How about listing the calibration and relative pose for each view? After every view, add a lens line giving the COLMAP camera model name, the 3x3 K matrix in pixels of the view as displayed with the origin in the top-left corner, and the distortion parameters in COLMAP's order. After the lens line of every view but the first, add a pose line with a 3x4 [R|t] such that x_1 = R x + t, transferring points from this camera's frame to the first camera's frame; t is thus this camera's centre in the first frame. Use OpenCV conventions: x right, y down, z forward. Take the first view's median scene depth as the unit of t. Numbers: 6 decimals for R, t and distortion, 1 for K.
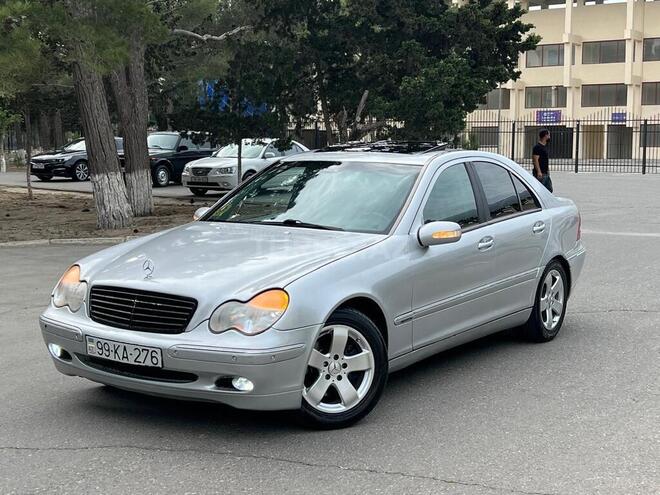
lens RADIAL K [[991.1, 0, 336.6], [0, 991.1, 253.6], [0, 0, 1]] dist [0.247058, -0.805804]
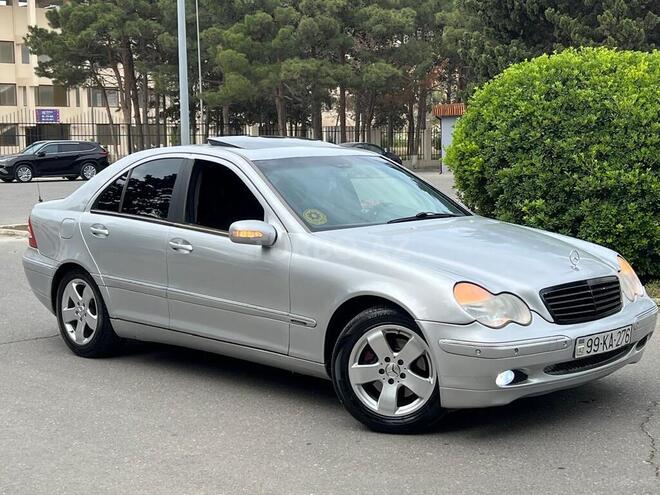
lens RADIAL K [[1089.0, 0, 344.0], [0, 1089.0, 248.2], [0, 0, 1]] dist [0.269021, -0.976204]
pose [[0.161562, -0.109339, 0.980787, -0.987177], [0.130231, 0.987514, 0.088636, -0.093178], [-0.978232, 0.113409, 0.173784, 0.786231]]
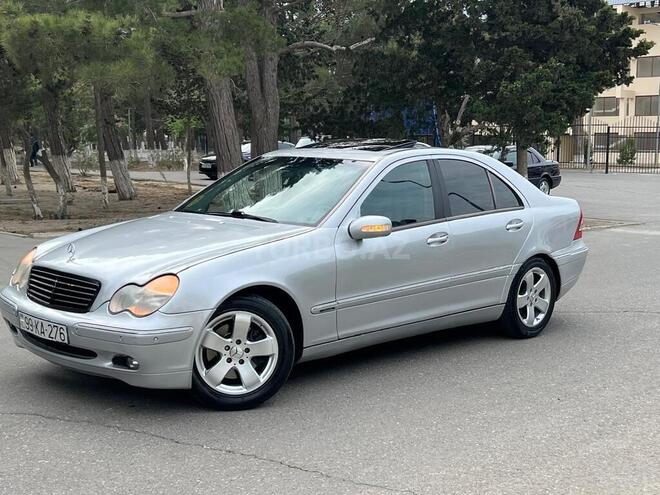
lens RADIAL K [[909.7, 0, 339.6], [0, 909.7, 260.5], [0, 0, 1]] dist [0.210346, -0.589734]
pose [[0.982897, 0.031859, -0.181381, 0.210644], [-0.029644, 0.999449, 0.014908, 0.000858], [0.181756, -0.009277, 0.983300, 0.056884]]
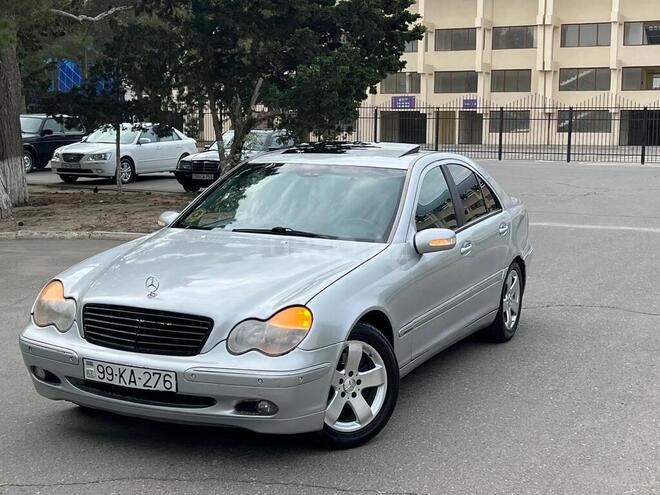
lens RADIAL K [[991.1, 0, 336.6], [0, 991.1, 253.6], [0, 0, 1]] dist [0.247058, -0.805804]
pose [[0.988850, -0.012552, 0.148388, -0.118908], [0.009916, 0.999780, 0.018490, -0.022975], [-0.148587, -0.016813, 0.988756, 0.038817]]
